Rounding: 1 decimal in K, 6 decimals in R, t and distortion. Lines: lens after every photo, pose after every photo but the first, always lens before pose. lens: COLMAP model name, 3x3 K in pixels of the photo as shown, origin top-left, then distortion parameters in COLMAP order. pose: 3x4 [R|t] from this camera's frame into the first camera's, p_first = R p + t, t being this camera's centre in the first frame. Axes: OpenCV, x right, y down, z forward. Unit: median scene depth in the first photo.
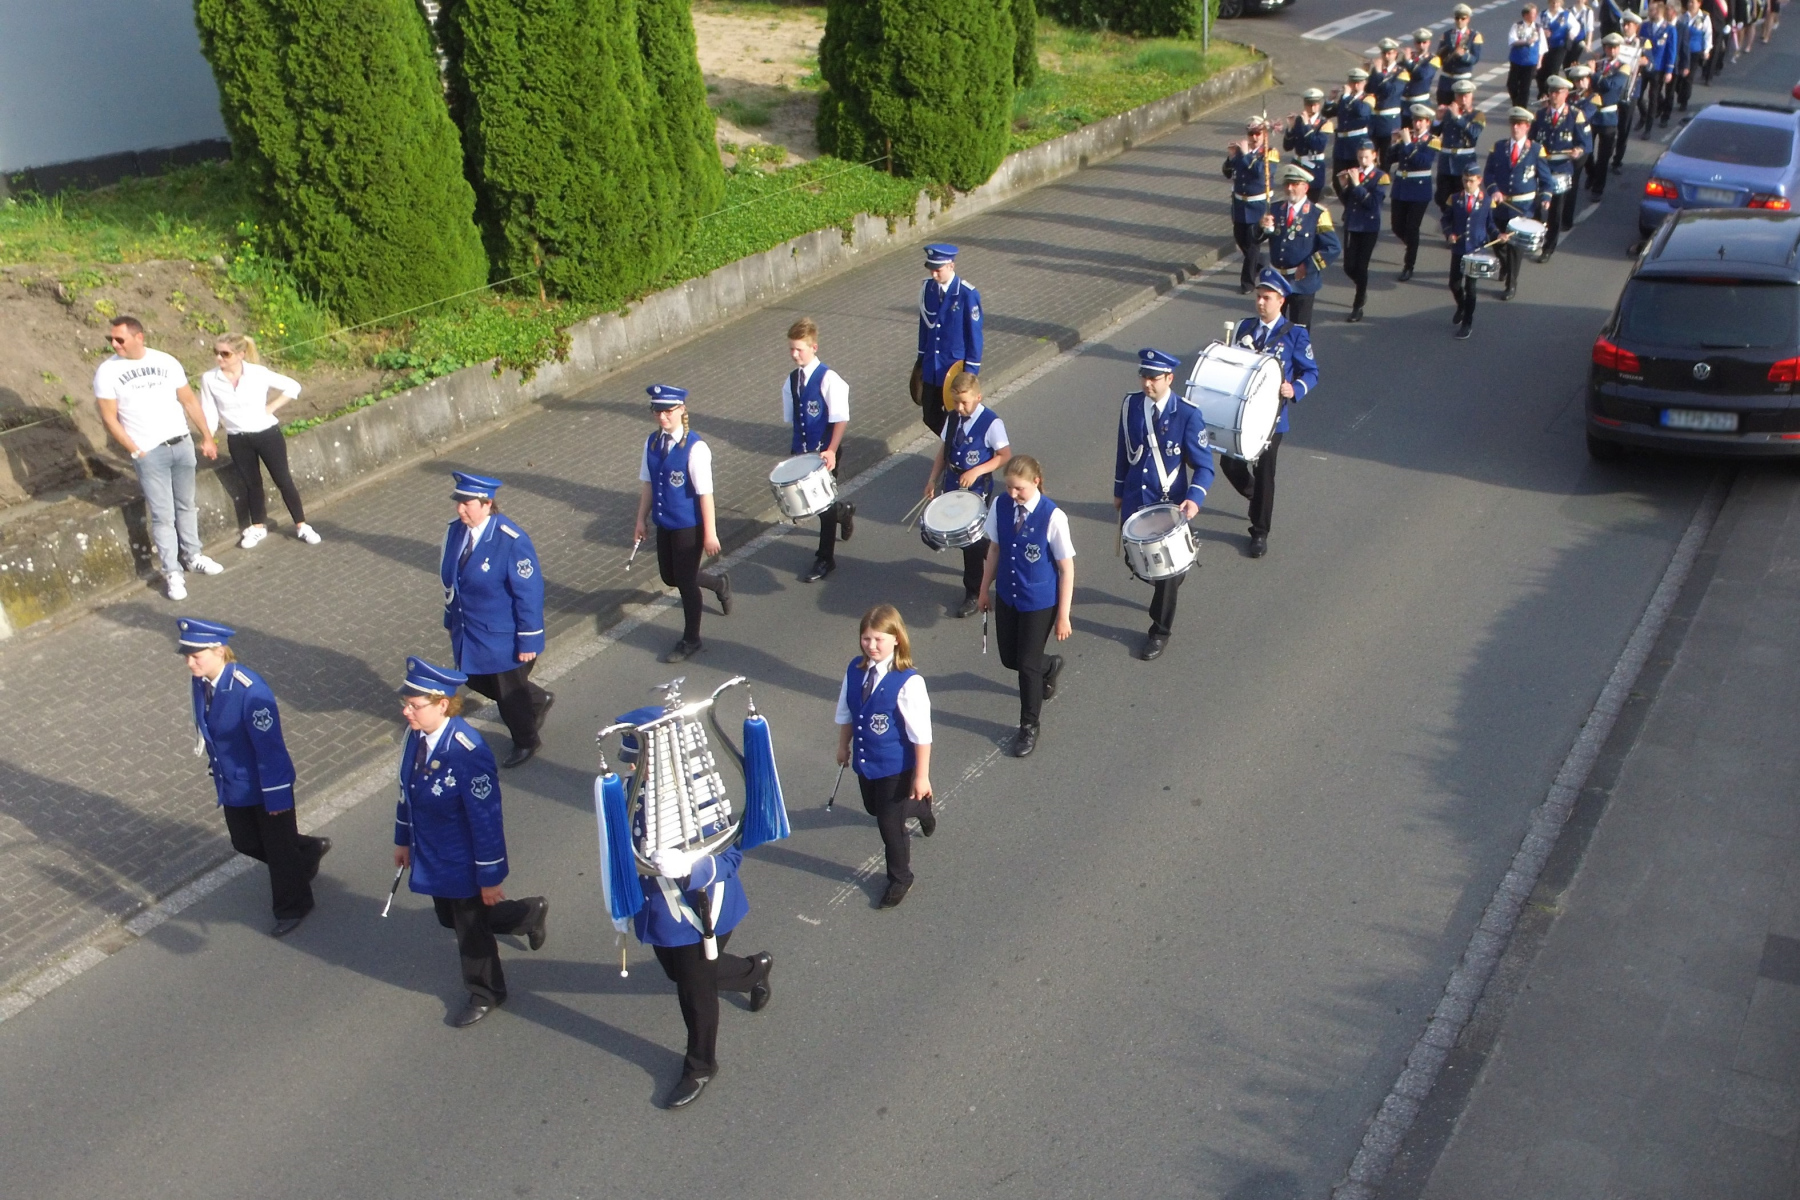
lens RADIAL K [[1524.8, 0, 1162.4], [0, 1524.8, 602.4], [0, 0, 1]] dist [-0.118192, 0.087780]
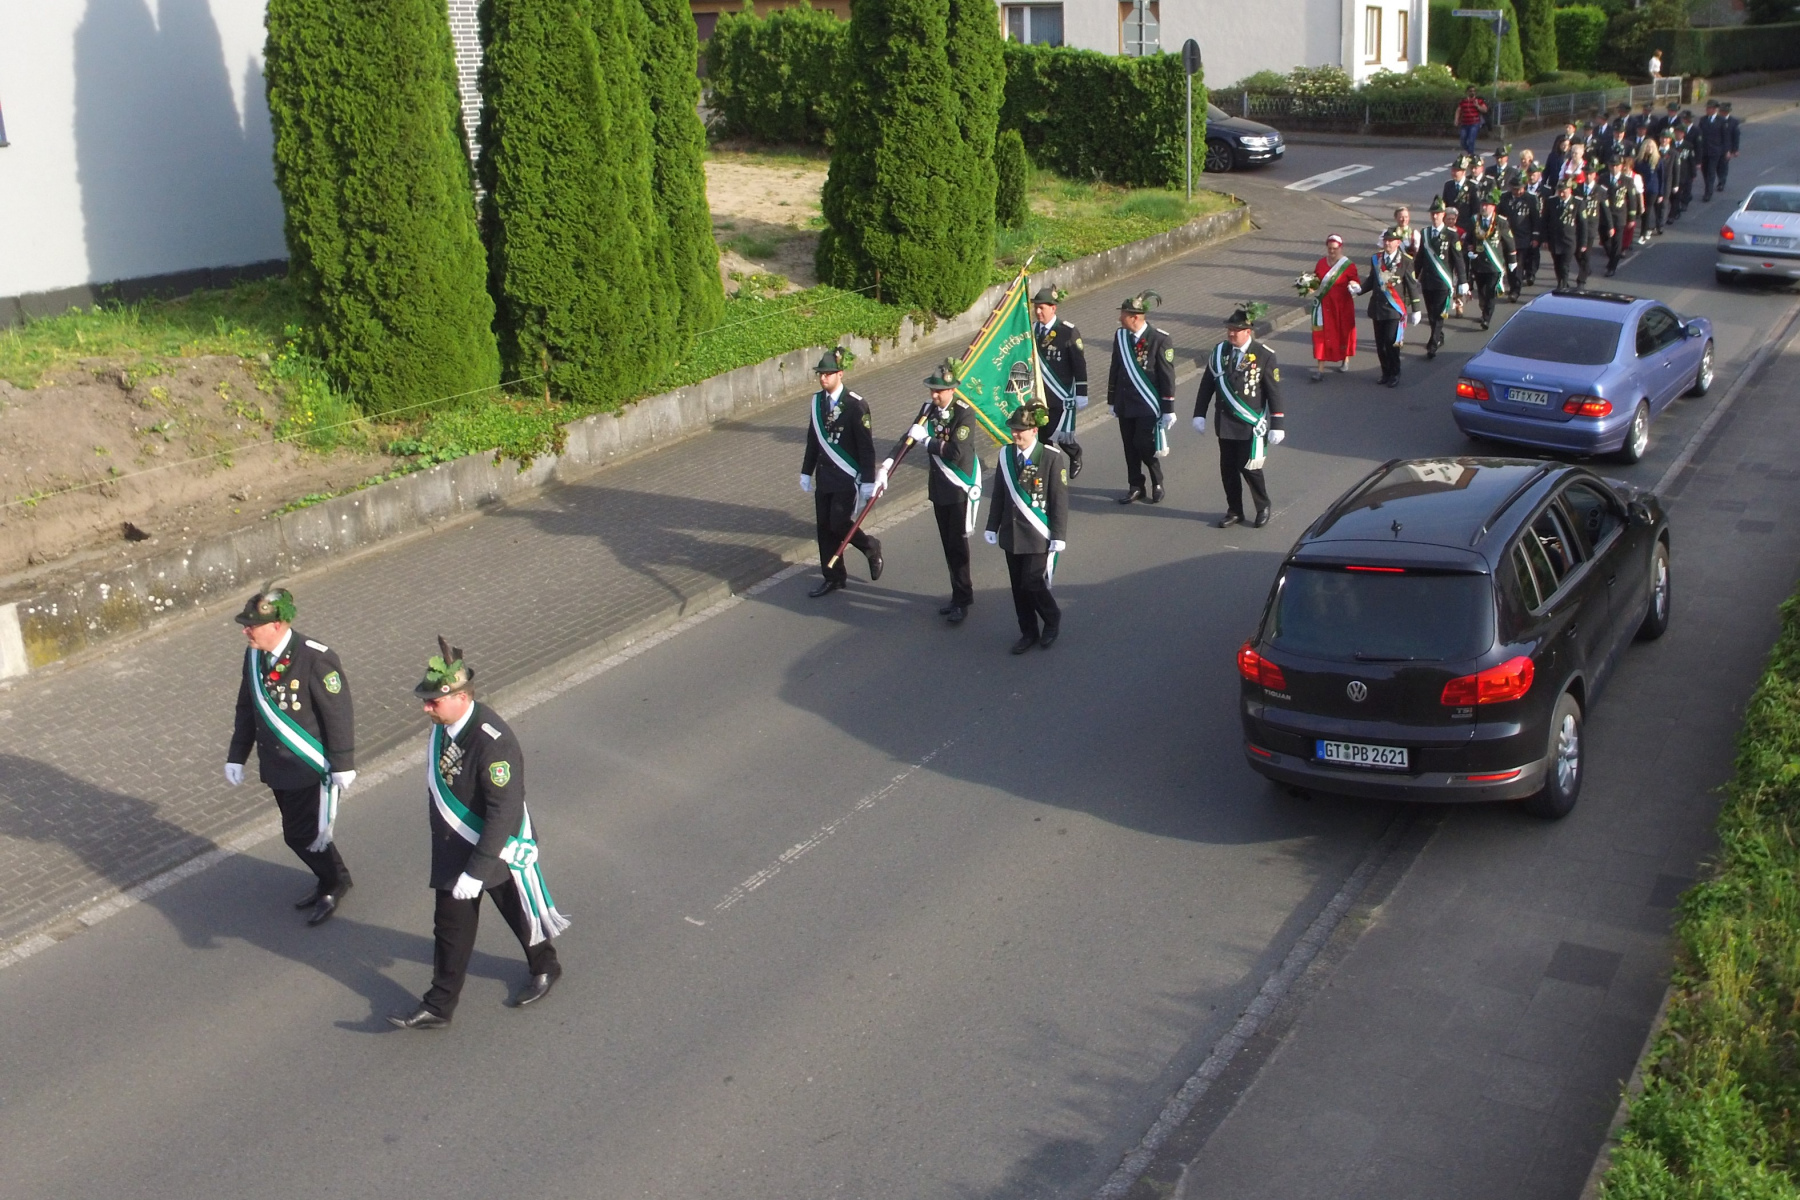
lens RADIAL K [[1523.4, 0, 1161.4], [0, 1523.4, 394.2], [0, 0, 1]] dist [-0.123606, 0.091600]
pose [[0.999685, 0.006125, -0.024325, 0.069767], [-0.011535, 0.973365, -0.228972, 0.042919], [0.022275, 0.229181, 0.973129, -0.074078]]
